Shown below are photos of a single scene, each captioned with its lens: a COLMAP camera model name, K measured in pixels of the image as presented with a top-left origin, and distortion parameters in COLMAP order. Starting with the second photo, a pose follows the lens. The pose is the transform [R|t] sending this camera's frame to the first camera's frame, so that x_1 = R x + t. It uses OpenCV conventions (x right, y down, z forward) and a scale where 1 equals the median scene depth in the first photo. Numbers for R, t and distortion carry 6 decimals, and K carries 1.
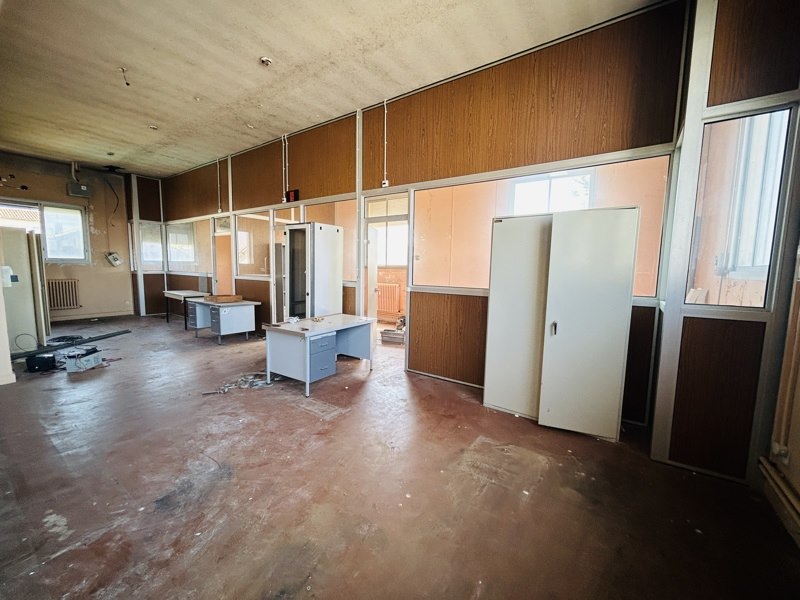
lens RADIAL K [[321.7, 0, 400.1], [0, 321.7, 299.7], [0, 0, 1]] dist [-0.001622, 0.000757]
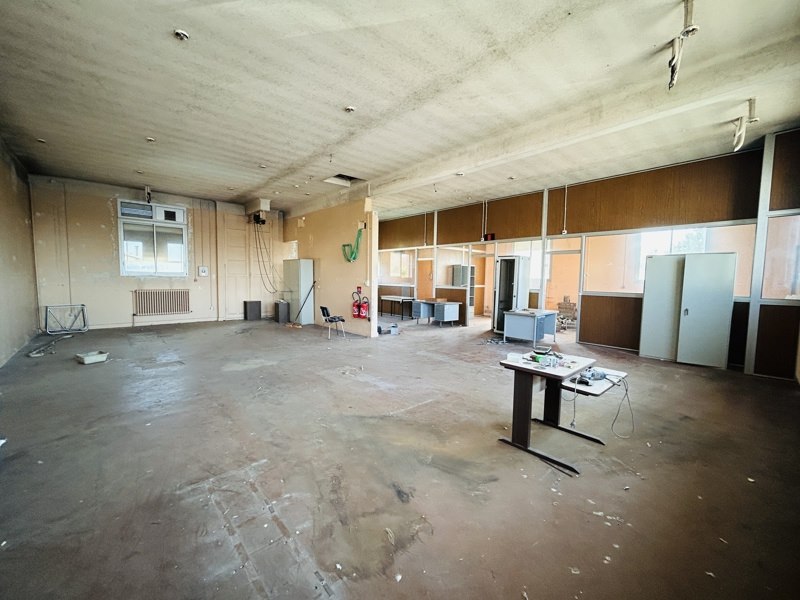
lens RADIAL K [[321.7, 0, 399.0], [0, 321.7, 300.1], [0, 0, 1]] dist [-0.001622, 0.000757]
pose [[0.974577, 0.012583, -0.223700, -0.527654], [-0.020581, 0.999228, -0.033460, 0.077027], [0.223106, 0.037213, 0.974084, -0.869298]]
